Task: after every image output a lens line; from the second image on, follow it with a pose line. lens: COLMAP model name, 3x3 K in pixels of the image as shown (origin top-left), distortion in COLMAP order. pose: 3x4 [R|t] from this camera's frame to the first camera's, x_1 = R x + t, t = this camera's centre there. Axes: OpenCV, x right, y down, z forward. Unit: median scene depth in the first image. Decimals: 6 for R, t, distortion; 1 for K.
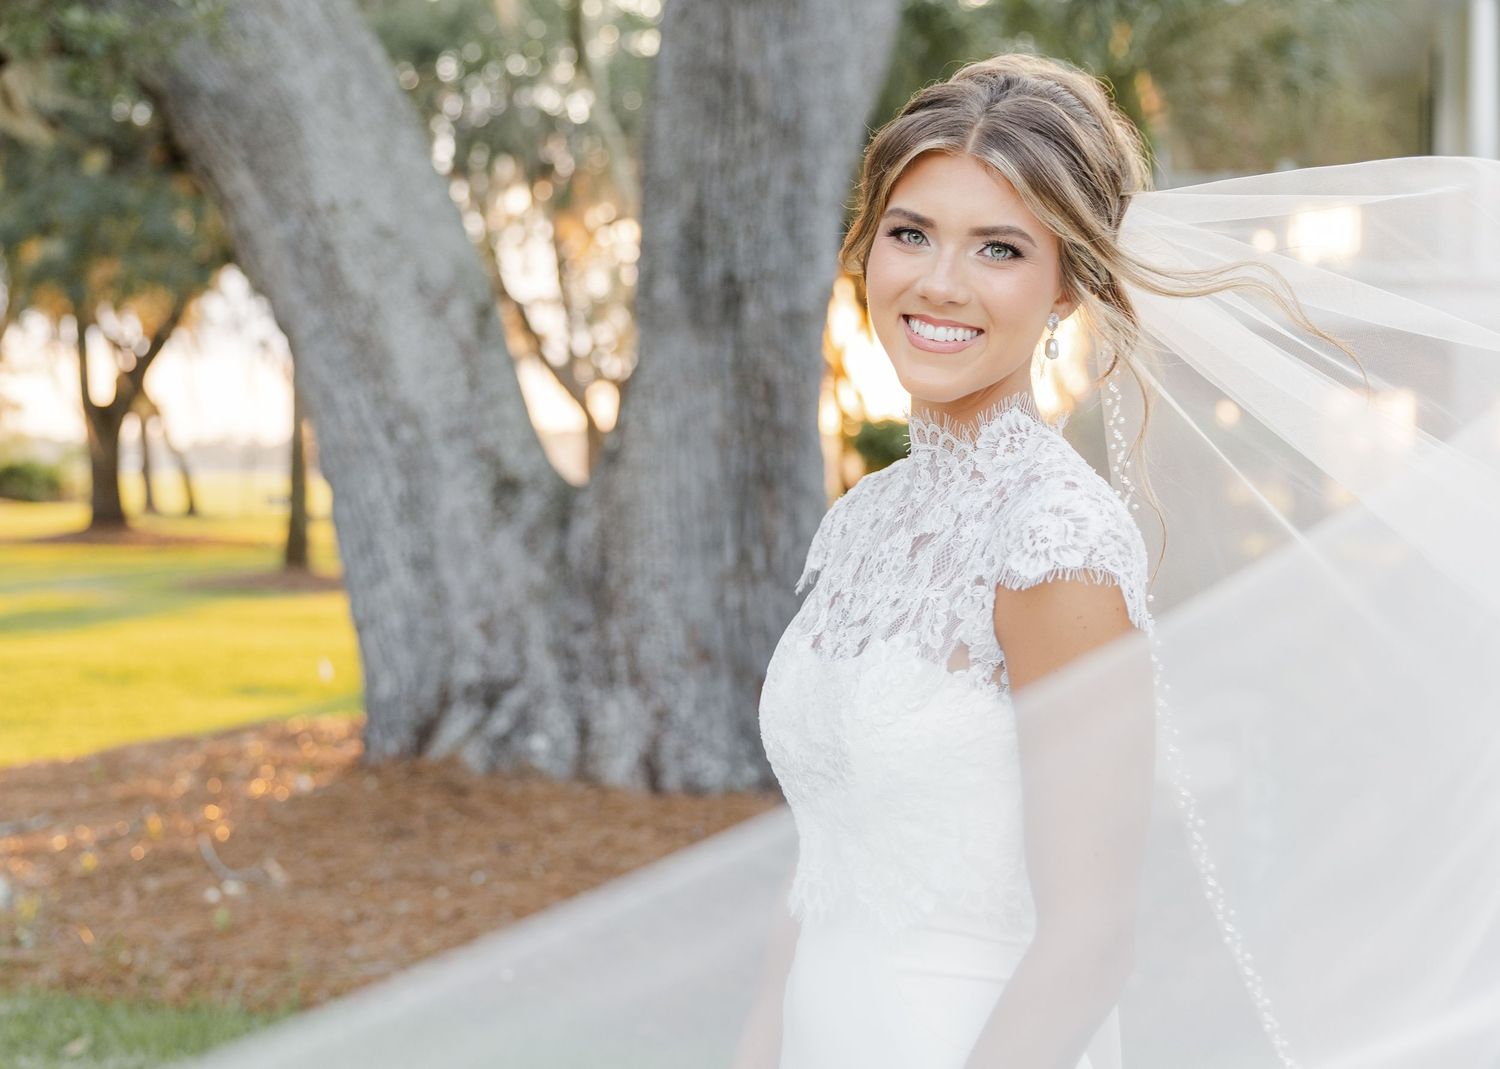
lens RADIAL K [[1997.5, 0, 724.2], [0, 1997.5, 509.3], [0, 0, 1]] dist [0.065505, 0.000000]
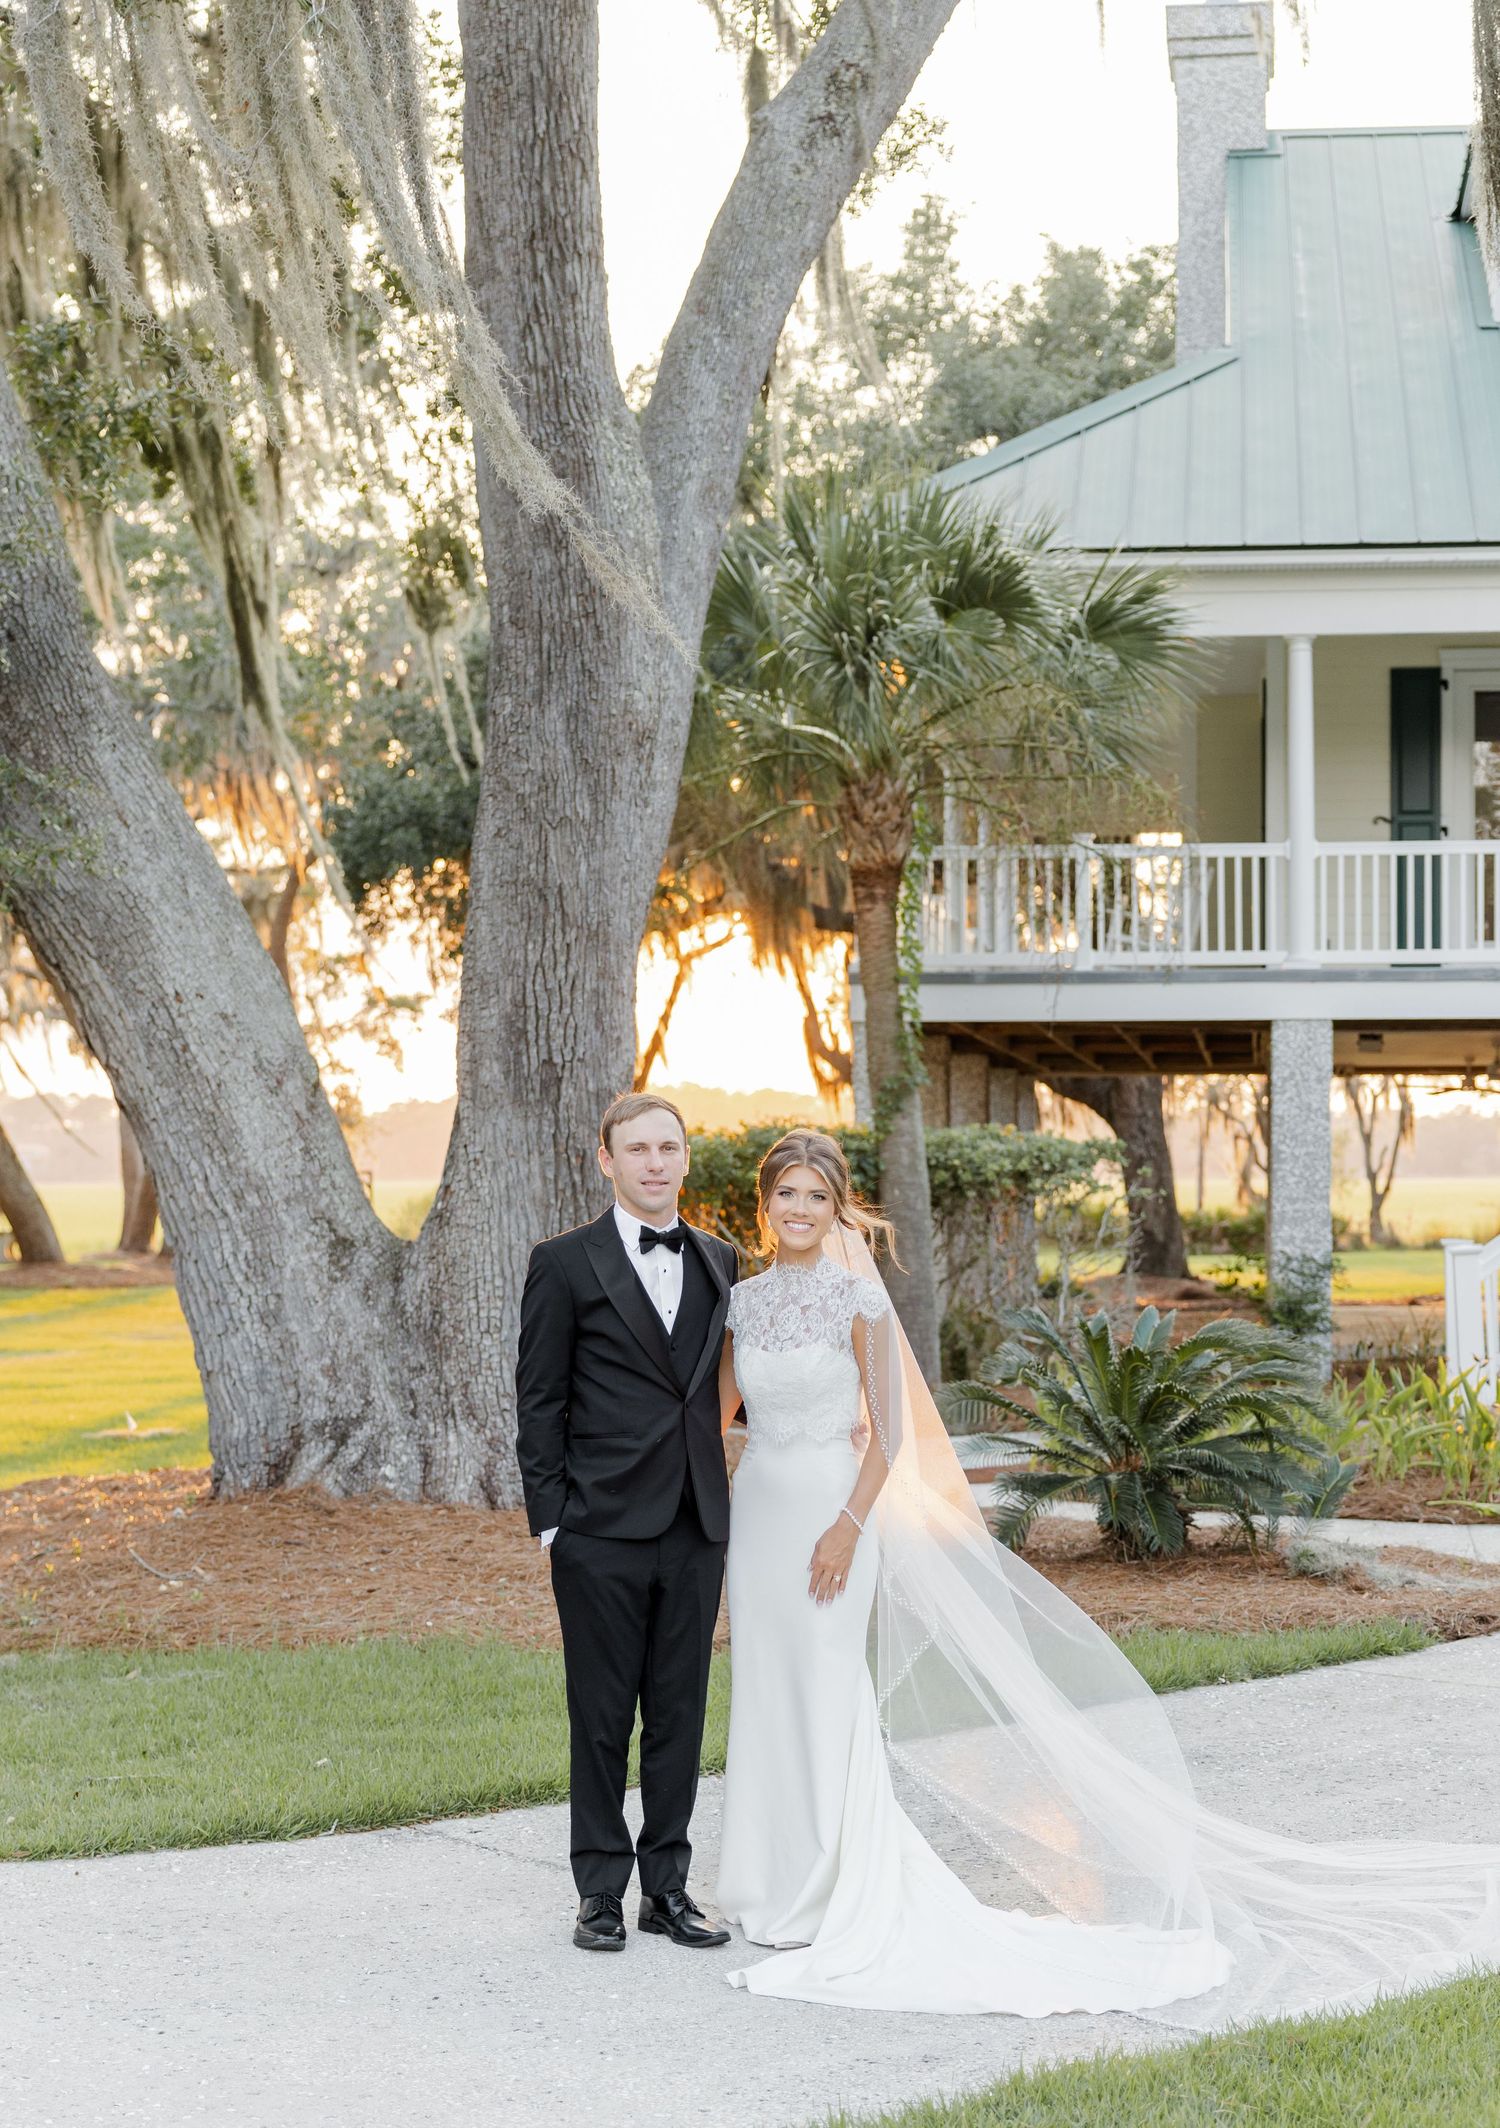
lens RADIAL K [[3184.6, 0, 809.9], [0, 3184.6, 1372.0], [0, 0, 1]] dist [-0.017417, 0.000000]
pose [[0.986985, -0.025352, 0.158802, -0.142603], [0.016529, 0.998258, 0.056639, -0.038993], [-0.159961, -0.053277, 0.985685, -0.836780]]
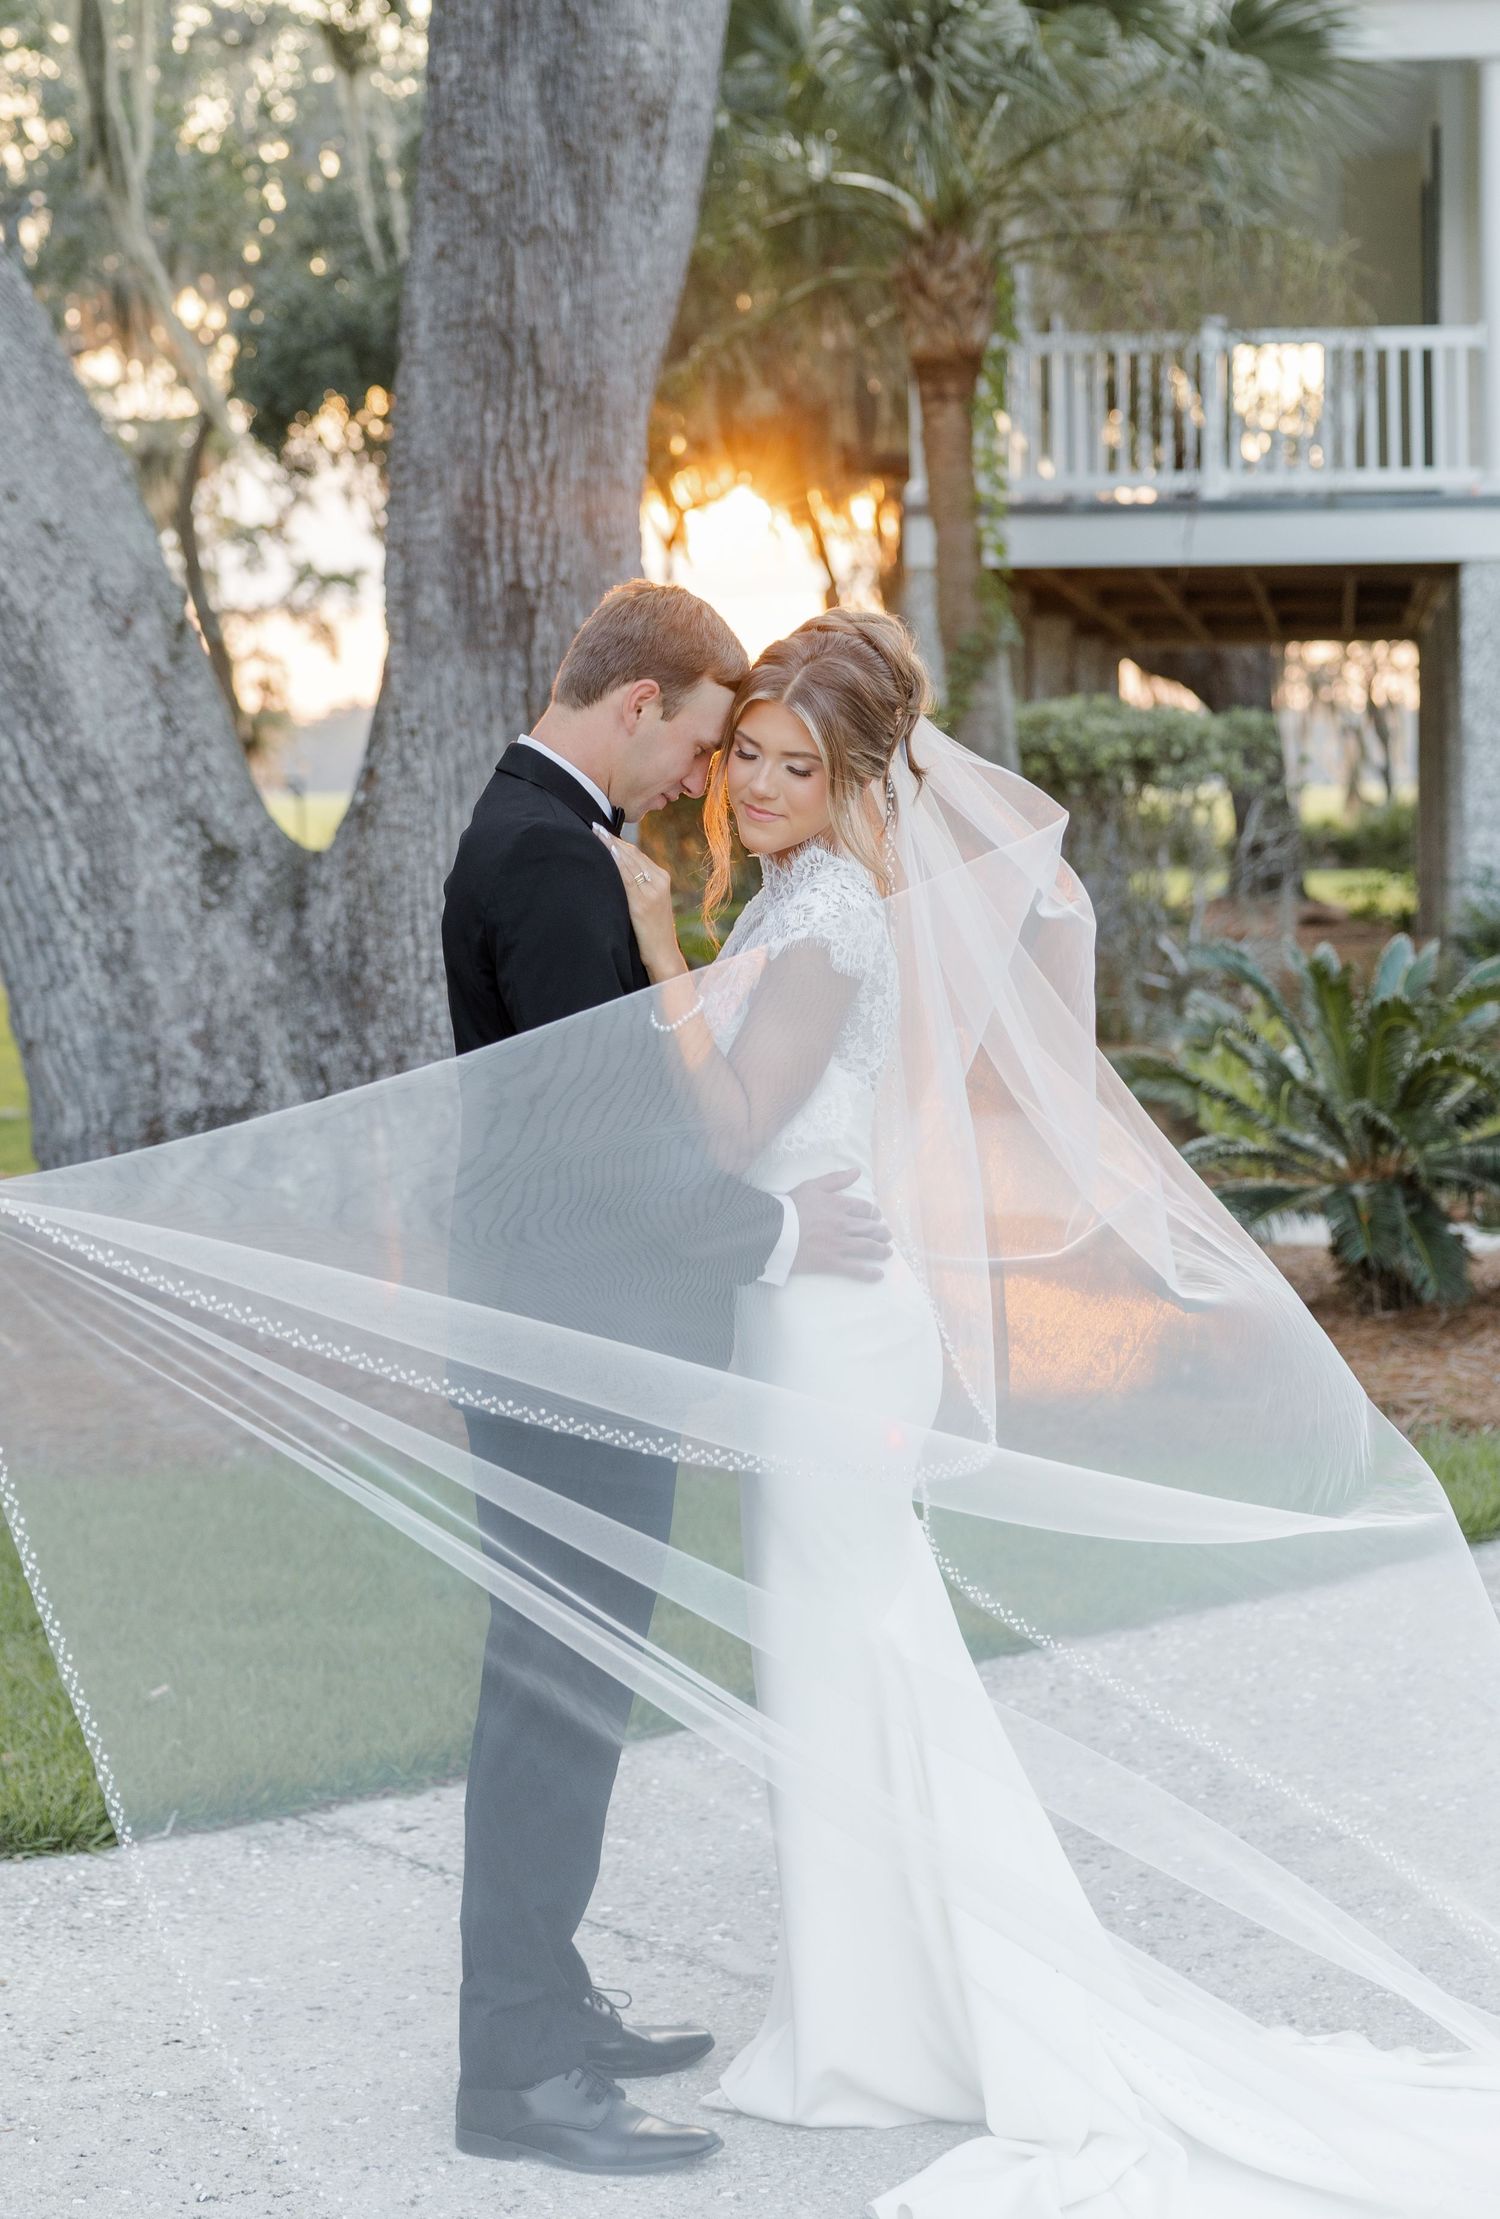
lens RADIAL K [[3738.1, 0, 755.5], [0, 3738.1, 1016.1], [0, 0, 1]] dist [-0.071784, 0.000000]
pose [[0.989390, -0.032882, 0.141510, -0.116309], [0.025110, 0.998094, 0.056366, -0.027272], [-0.143094, -0.052214, 0.988331, -0.474821]]
